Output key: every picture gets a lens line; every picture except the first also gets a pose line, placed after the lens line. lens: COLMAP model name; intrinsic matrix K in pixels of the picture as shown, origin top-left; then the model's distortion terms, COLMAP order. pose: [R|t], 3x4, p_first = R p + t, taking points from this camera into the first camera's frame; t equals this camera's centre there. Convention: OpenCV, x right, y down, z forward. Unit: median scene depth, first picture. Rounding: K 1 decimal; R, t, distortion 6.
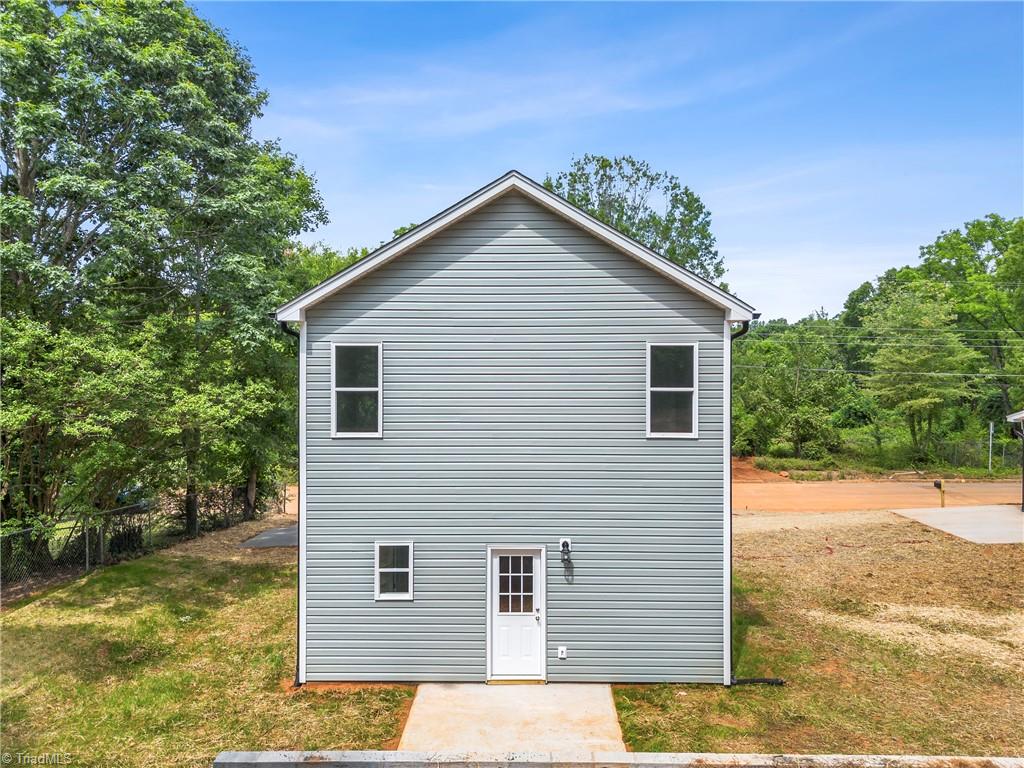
lens RADIAL K [[739.6, 0, 503.0], [0, 739.6, 366.5], [0, 0, 1]] dist [0.032407, -0.004175]
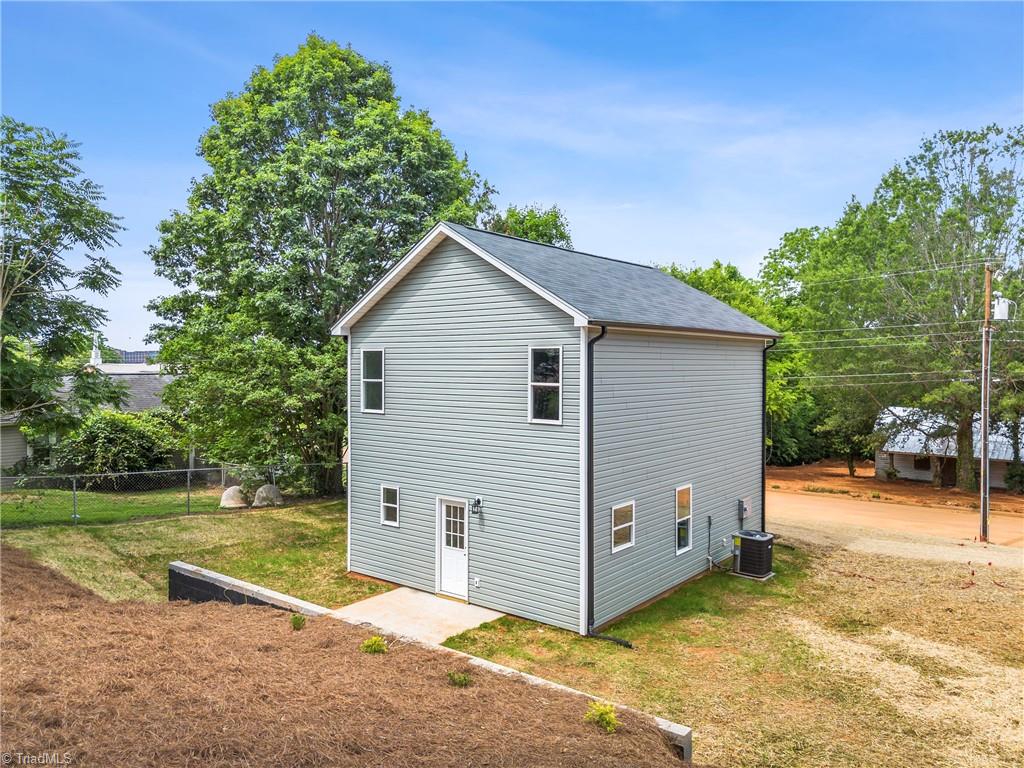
lens RADIAL K [[739.6, 0, 503.0], [0, 739.6, 366.5], [0, 0, 1]] dist [0.032407, -0.004175]
pose [[0.787001, 0.005528, -0.616927, 0.920395], [-0.005749, 0.999982, 0.001625, -0.000537], [0.616925, 0.002268, 0.787018, -0.006406]]
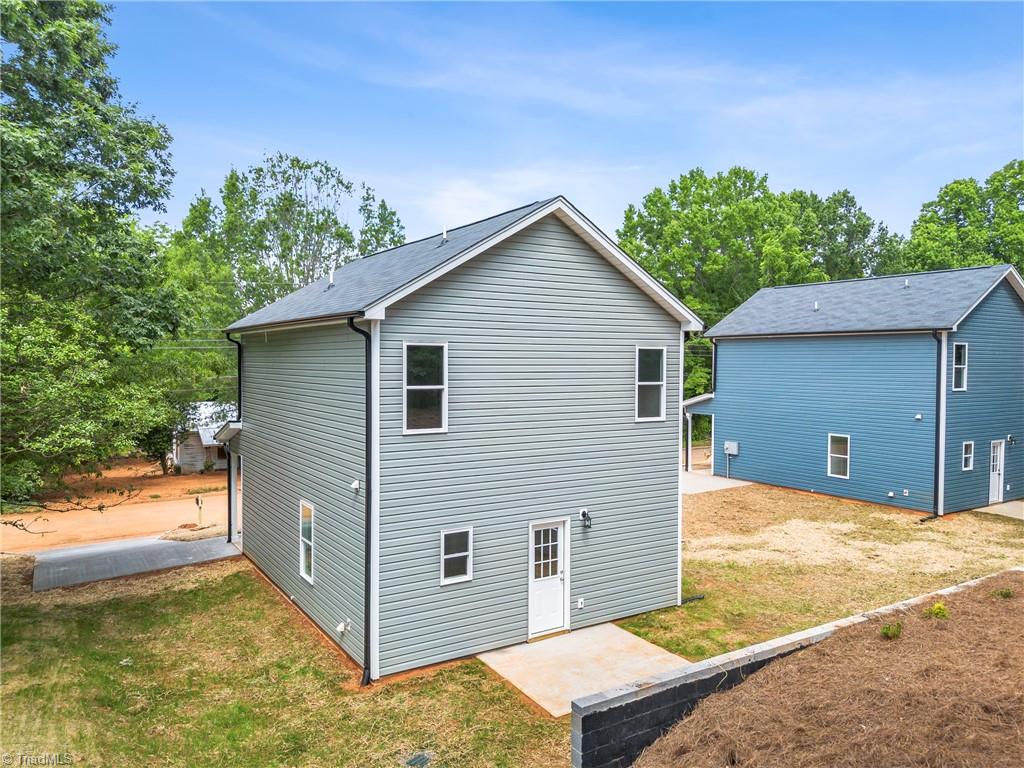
lens RADIAL K [[728.2, 0, 512.0], [0, 728.2, 384.0], [0, 0, 1]] dist [0.034110, -0.002648]
pose [[0.838686, -0.013264, 0.544454, -0.649689], [0.002820, 0.999796, 0.020013, 0.006071], [-0.544608, -0.015249, 0.838552, 0.075738]]
